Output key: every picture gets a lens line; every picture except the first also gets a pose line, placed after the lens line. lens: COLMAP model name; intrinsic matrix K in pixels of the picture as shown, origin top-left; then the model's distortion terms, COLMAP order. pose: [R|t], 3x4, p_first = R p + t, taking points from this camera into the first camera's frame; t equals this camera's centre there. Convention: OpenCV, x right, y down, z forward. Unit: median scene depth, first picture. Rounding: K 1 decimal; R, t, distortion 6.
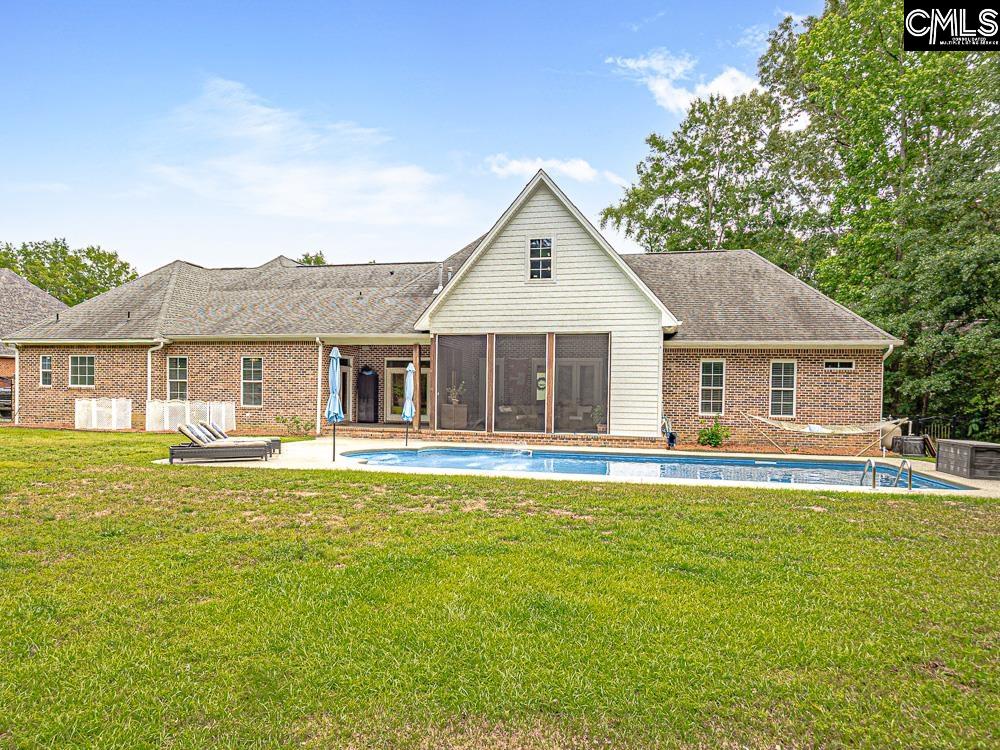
lens RADIAL K [[702.9, 0, 466.2], [0, 702.9, 411.5], [0, 0, 1]] dist [0.001539, 0.001197]
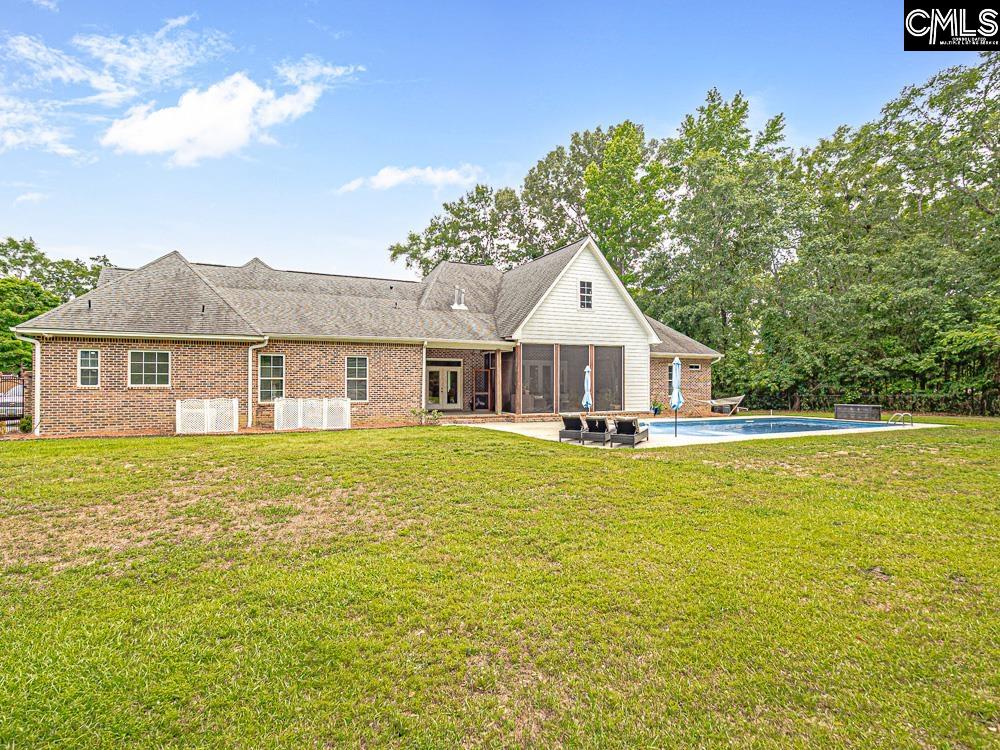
lens RADIAL K [[513.9, 0, 501.8], [0, 513.9, 374.6], [0, 0, 1]] dist [-0.000296, -0.000722]
pose [[0.784321, -0.005117, 0.620334, -0.671179], [0.027894, 0.999246, -0.027025, -0.023136], [-0.619727, 0.038500, 0.783872, 0.249973]]
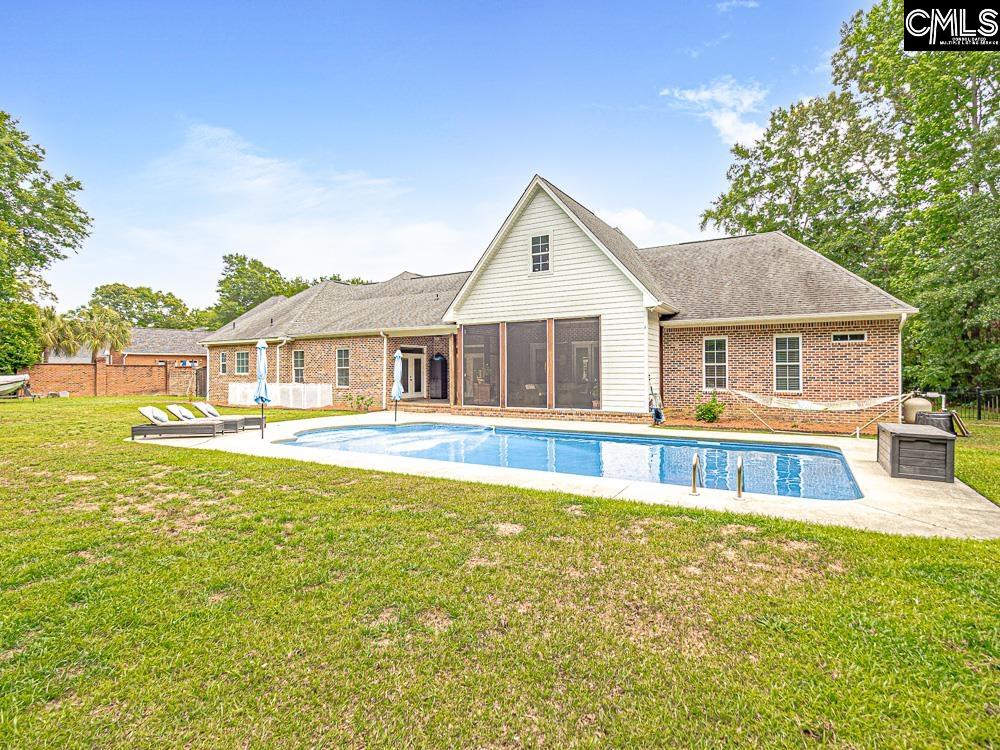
lens RADIAL K [[513.9, 0, 501.8], [0, 513.9, 374.6], [0, 0, 1]] dist [-0.000296, -0.000722]
pose [[0.960877, -0.018694, -0.276344, 0.255920], [0.013027, 0.999666, -0.022329, -0.005657], [0.276669, 0.017855, 0.960799, 0.184471]]
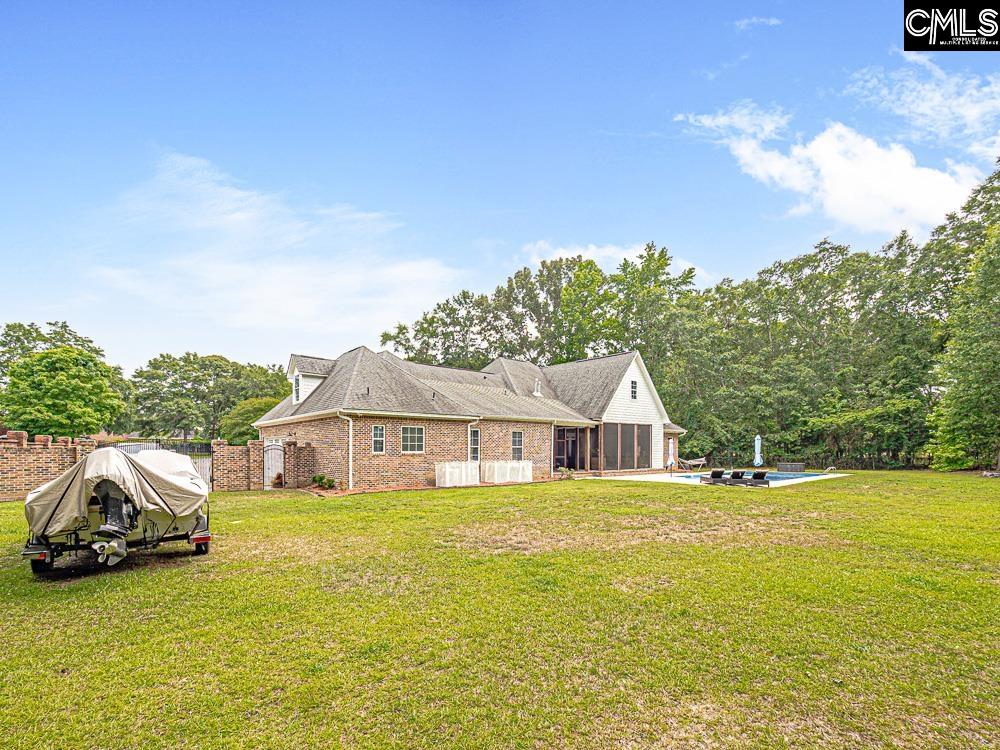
lens RADIAL K [[439.6, 0, 497.9], [0, 439.6, 436.1], [0, 0, 1]] dist [-0.004225, -0.000297]
pose [[0.602336, 0.007495, 0.798208, -1.178222], [0.028735, 0.999104, -0.031065, -0.040748], [-0.797725, 0.041649, 0.601581, 0.490966]]
